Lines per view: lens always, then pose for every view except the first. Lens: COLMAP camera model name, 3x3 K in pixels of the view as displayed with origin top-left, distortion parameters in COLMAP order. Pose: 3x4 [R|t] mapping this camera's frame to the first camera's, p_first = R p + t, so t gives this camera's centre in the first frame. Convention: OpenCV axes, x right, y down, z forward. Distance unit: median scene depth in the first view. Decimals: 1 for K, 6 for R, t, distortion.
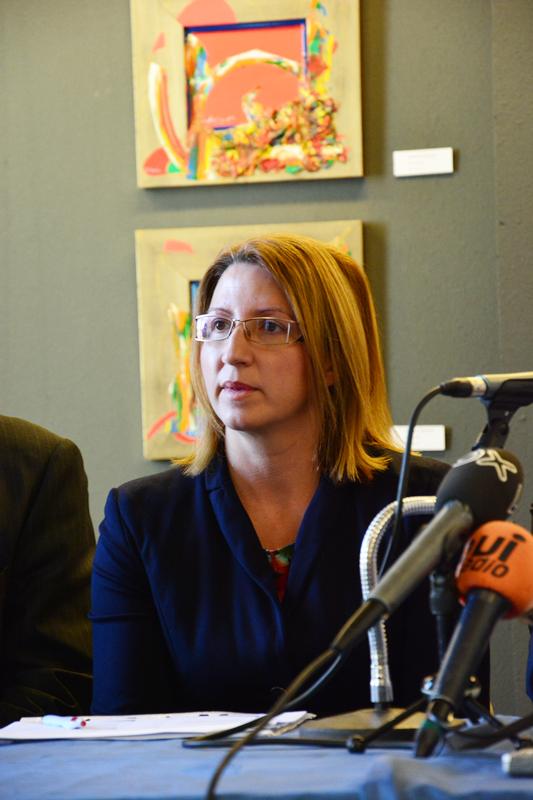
lens RADIAL K [[2925.8, 0, 266.5], [0, 2925.8, 400.0], [0, 0, 1]] dist [0.292155, -2.898026]
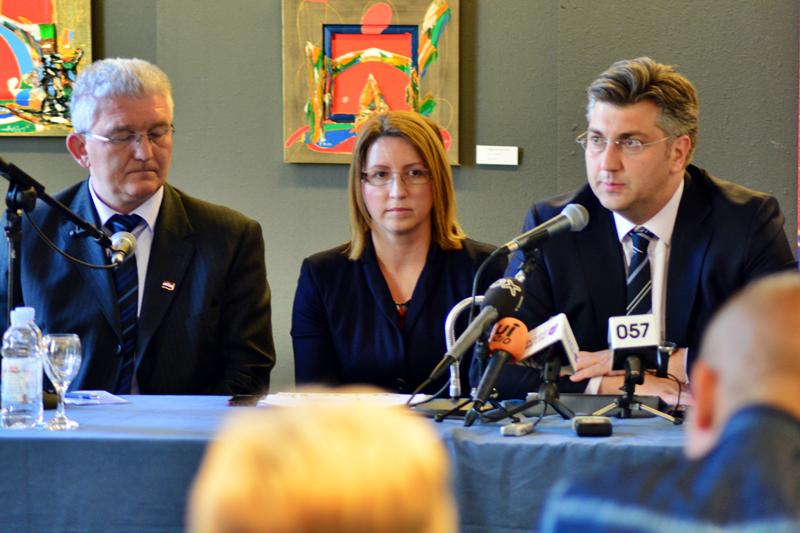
lens RADIAL K [[4903.1, 0, 400.0], [0, 4903.1, 266.5], [0, 0, 1]] dist [0.434829, 19.714680]
pose [[0.999251, 0.032288, 0.021344, -0.077578], [-0.034440, 0.993373, 0.109654, -0.379106], [-0.017662, -0.110306, 0.993741, -2.518595]]
